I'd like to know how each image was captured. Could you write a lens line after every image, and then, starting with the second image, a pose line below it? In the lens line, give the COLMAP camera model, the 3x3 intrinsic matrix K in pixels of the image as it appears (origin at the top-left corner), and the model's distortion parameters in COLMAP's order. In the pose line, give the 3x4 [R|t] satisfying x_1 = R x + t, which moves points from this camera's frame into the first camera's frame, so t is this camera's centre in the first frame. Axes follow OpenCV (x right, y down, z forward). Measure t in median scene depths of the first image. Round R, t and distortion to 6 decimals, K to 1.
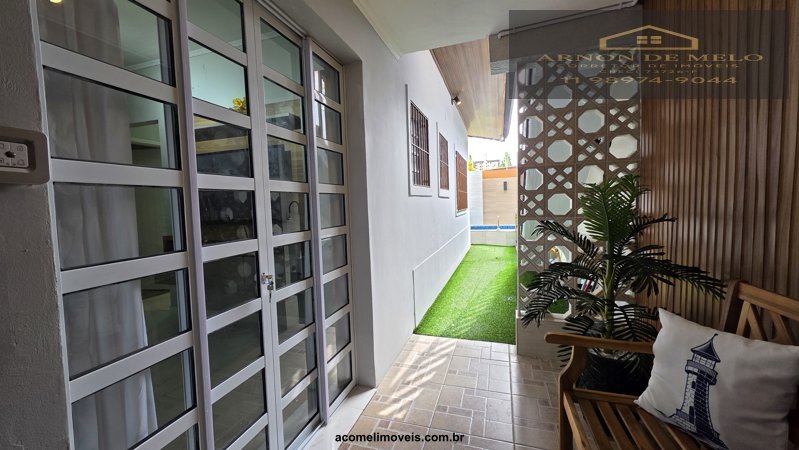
lens RADIAL K [[317.4, 0, 397.2], [0, 317.4, 220.1], [0, 0, 1]] dist [0.002977, 0.000232]
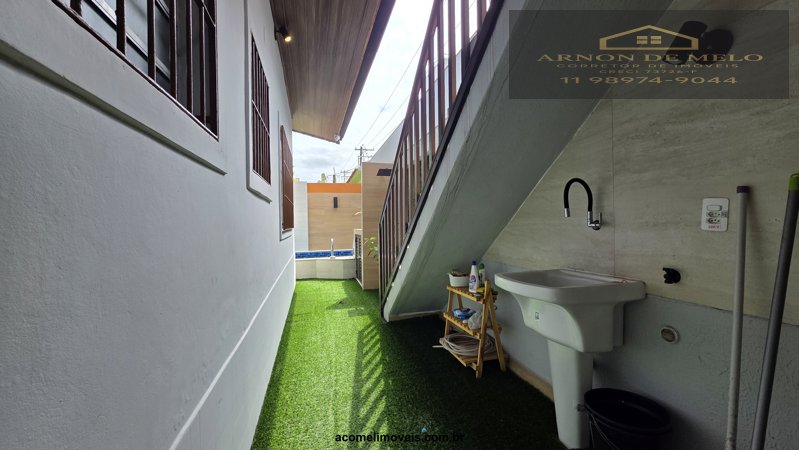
lens RADIAL K [[317.4, 0, 397.2], [0, 317.4, 220.1], [0, 0, 1]] dist [0.002977, 0.000232]
pose [[0.840880, 0.019837, 0.540857, 0.037475], [0.020853, 0.997399, -0.069002, -0.002747], [-0.540819, 0.069301, 0.838279, 0.280680]]
